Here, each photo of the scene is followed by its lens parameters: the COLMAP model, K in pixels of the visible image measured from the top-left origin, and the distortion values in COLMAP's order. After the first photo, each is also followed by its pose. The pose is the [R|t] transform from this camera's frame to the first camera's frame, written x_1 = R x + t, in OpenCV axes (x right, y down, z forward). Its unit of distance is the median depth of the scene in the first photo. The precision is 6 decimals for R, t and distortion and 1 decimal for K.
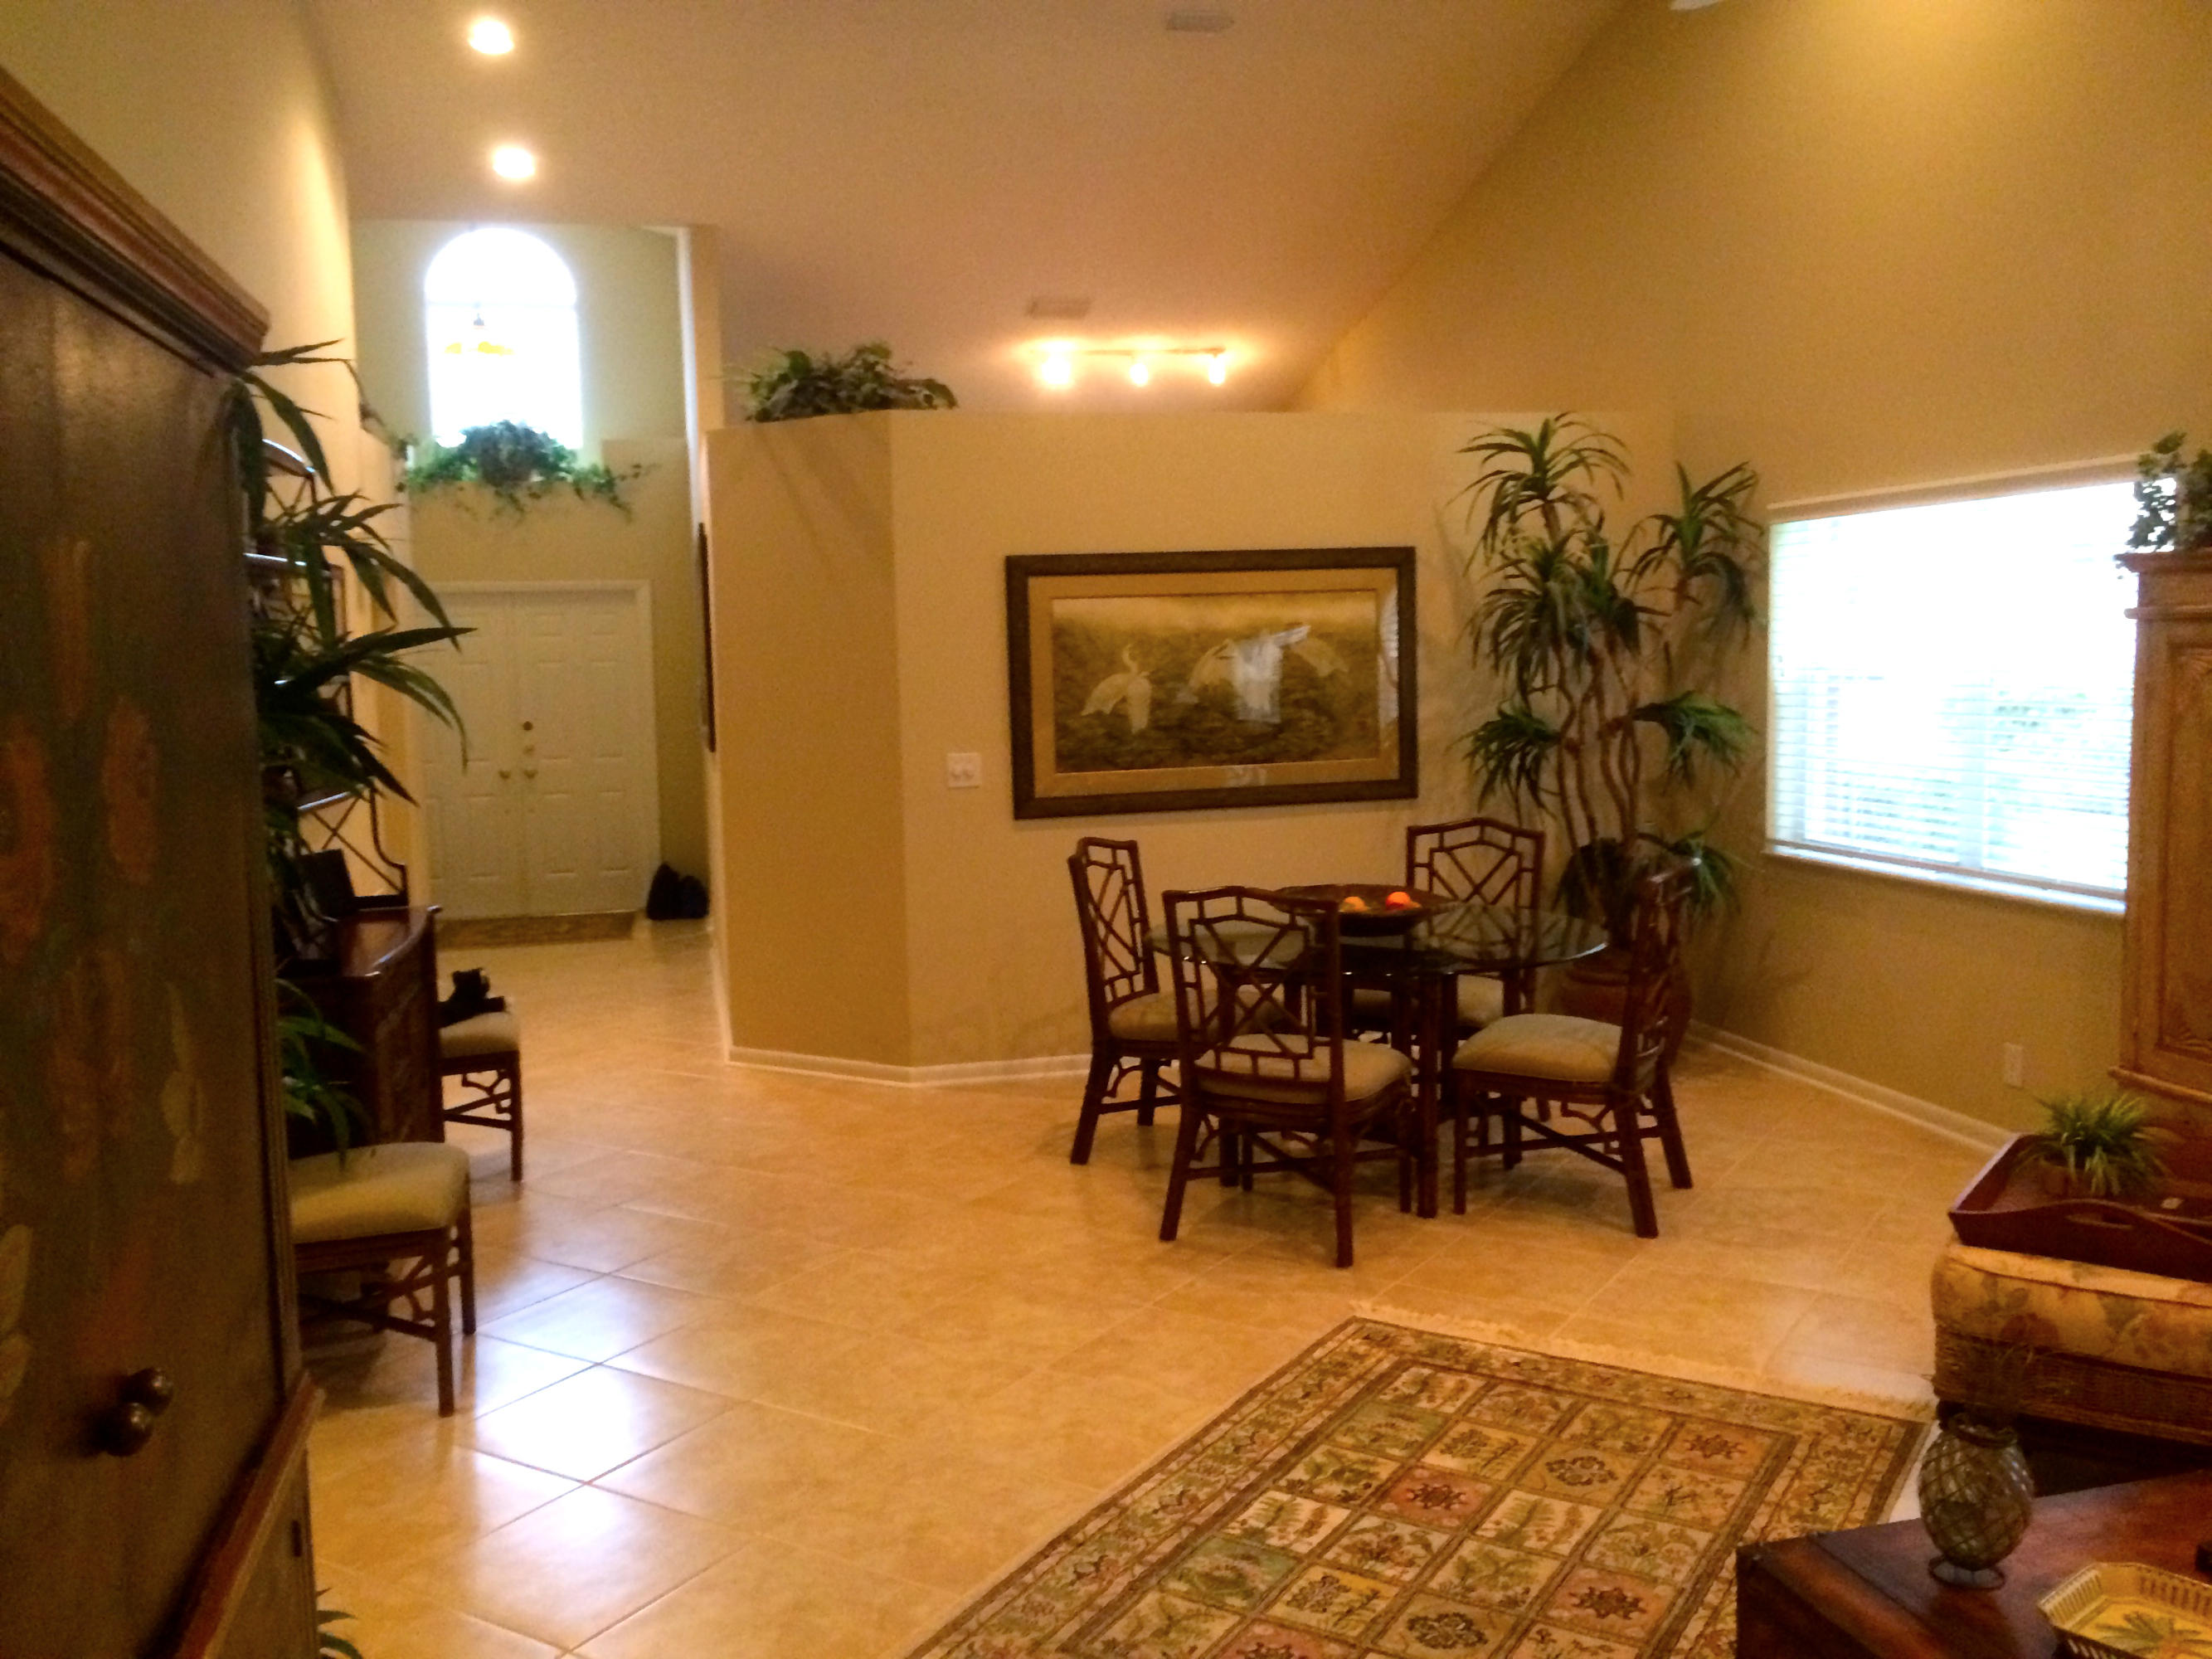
lens RADIAL K [[1933.2, 0, 1102.6], [0, 1933.2, 824.9], [0, 0, 1]] dist [0.047114, -0.050327]
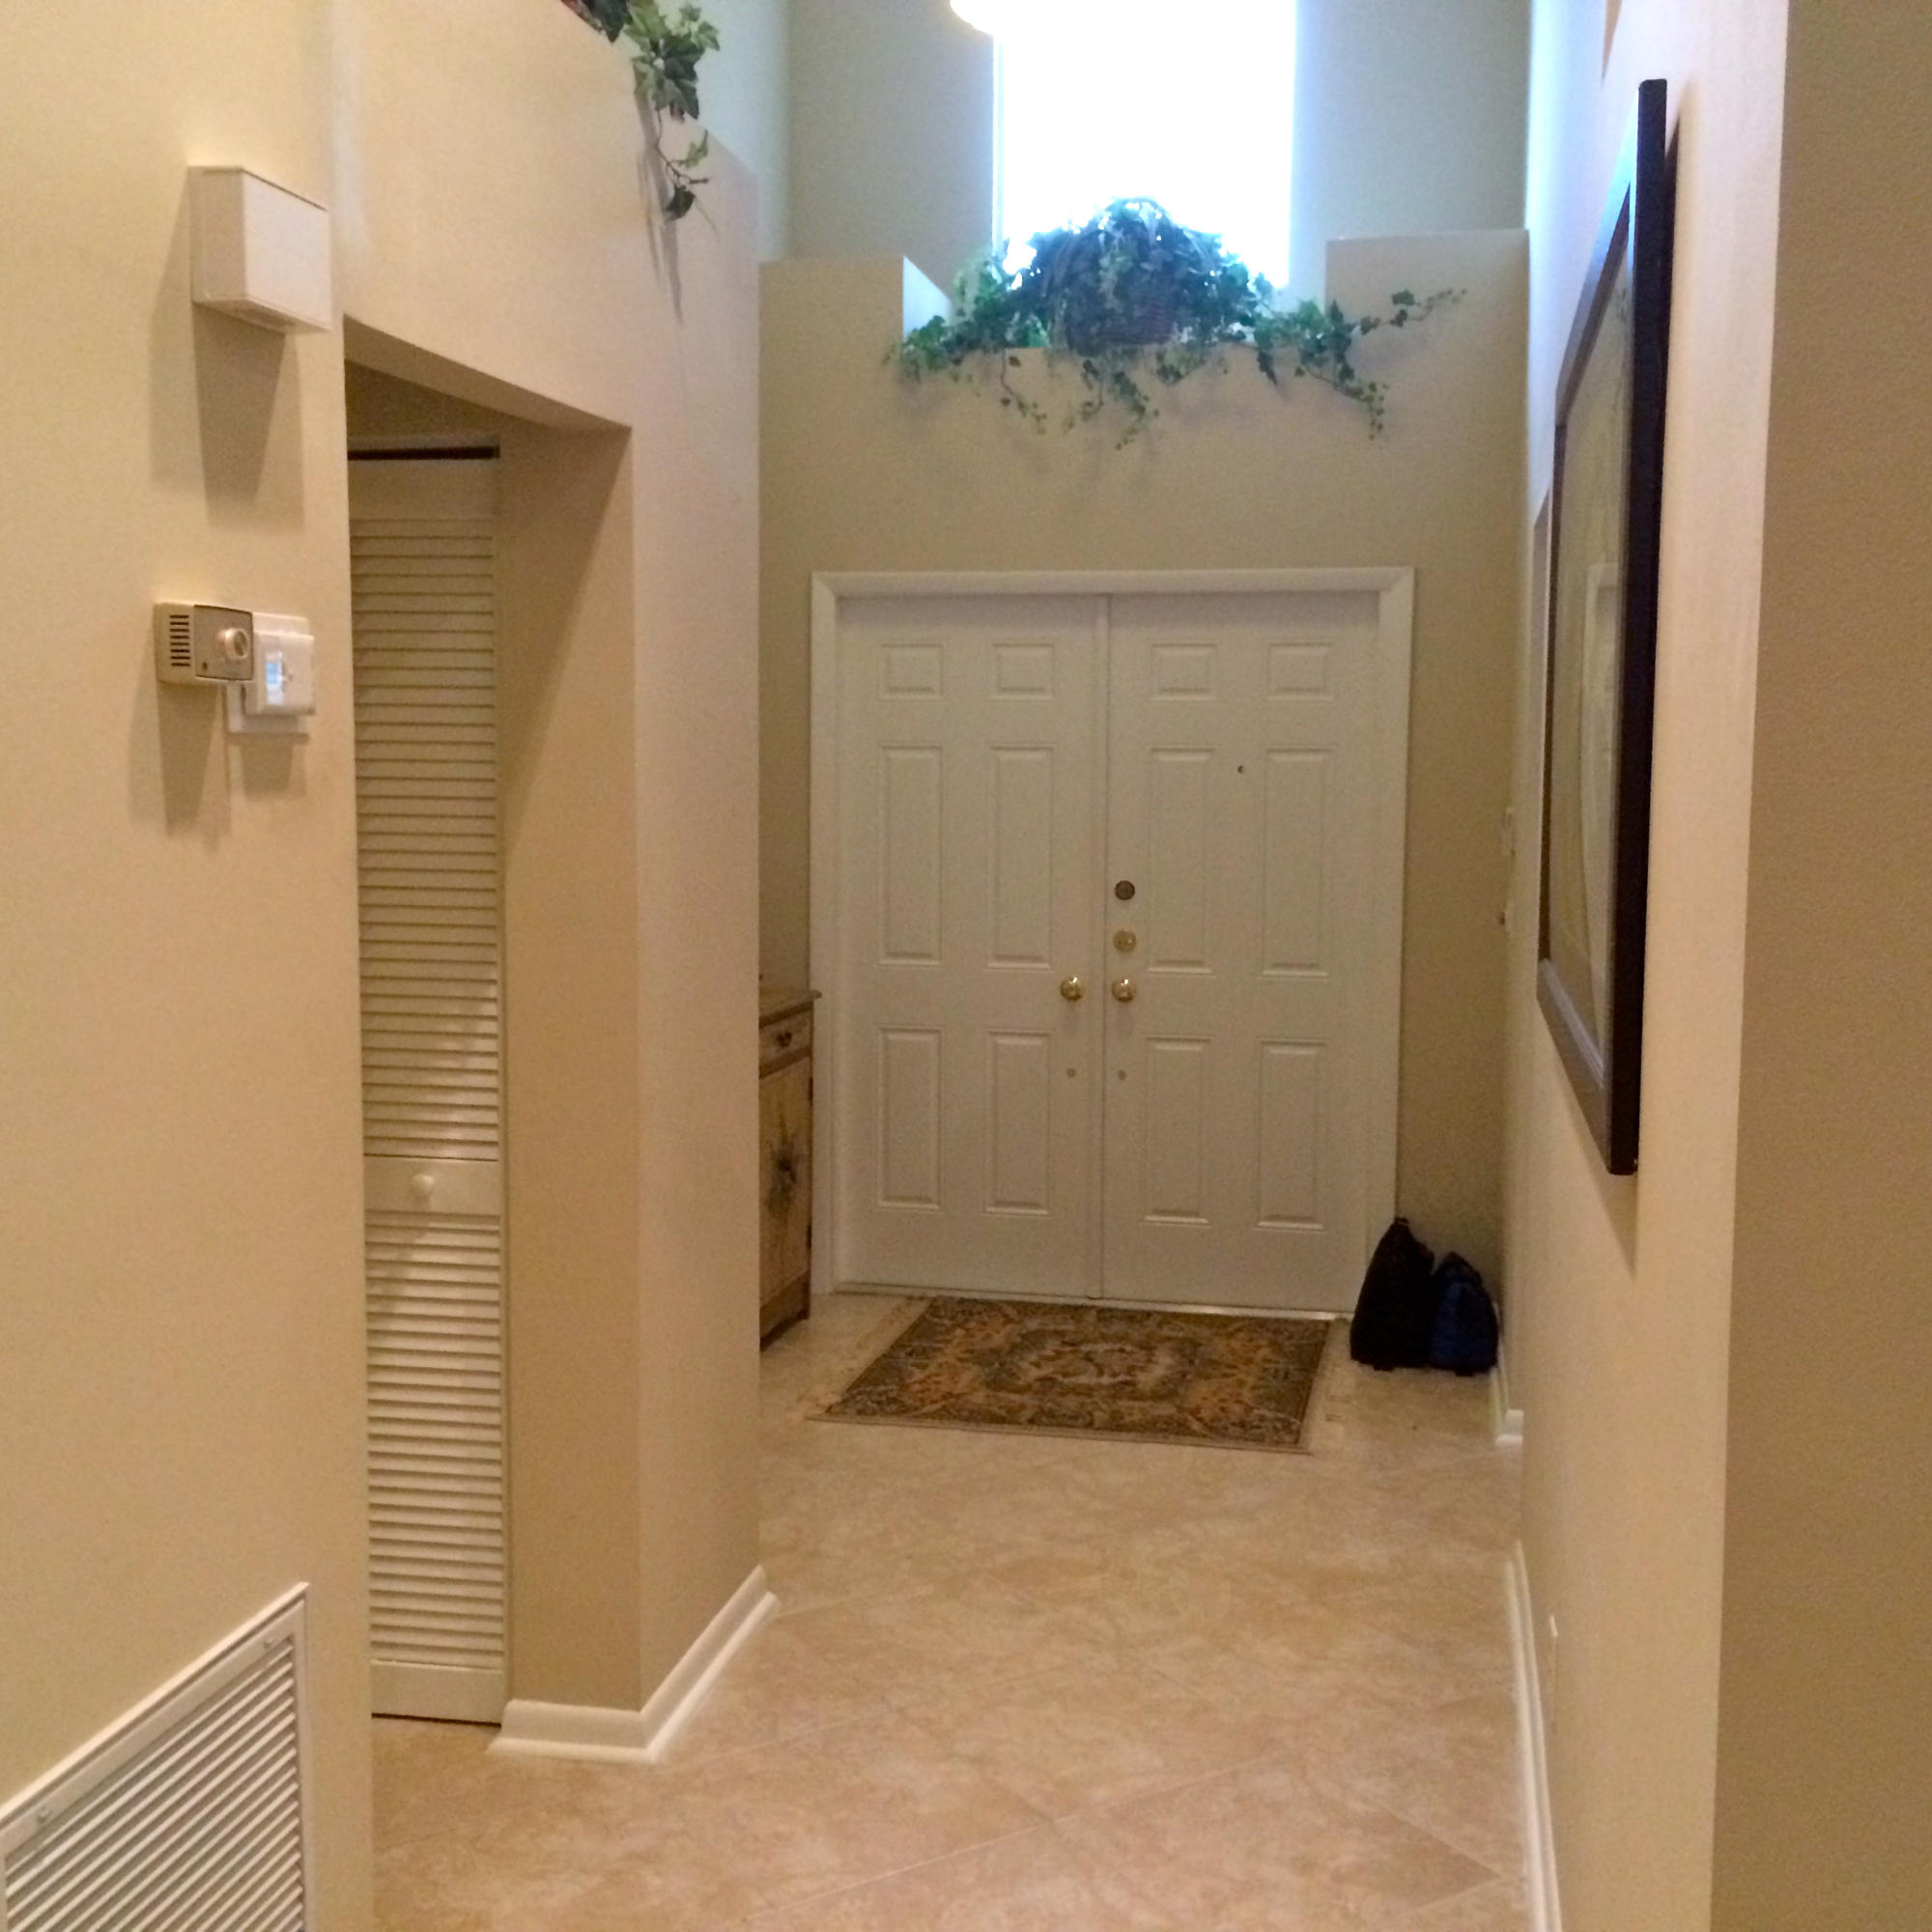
lens RADIAL K [[2229.0, 0, 967.1], [0, 2229.0, 964.9], [0, 0, 1]] dist [0.047303, 0.000000]
pose [[0.908729, 0.064589, -0.412359, -0.113907], [-0.061814, 0.997886, 0.020081, -0.041671], [0.412784, 0.007242, 0.910800, 0.511427]]
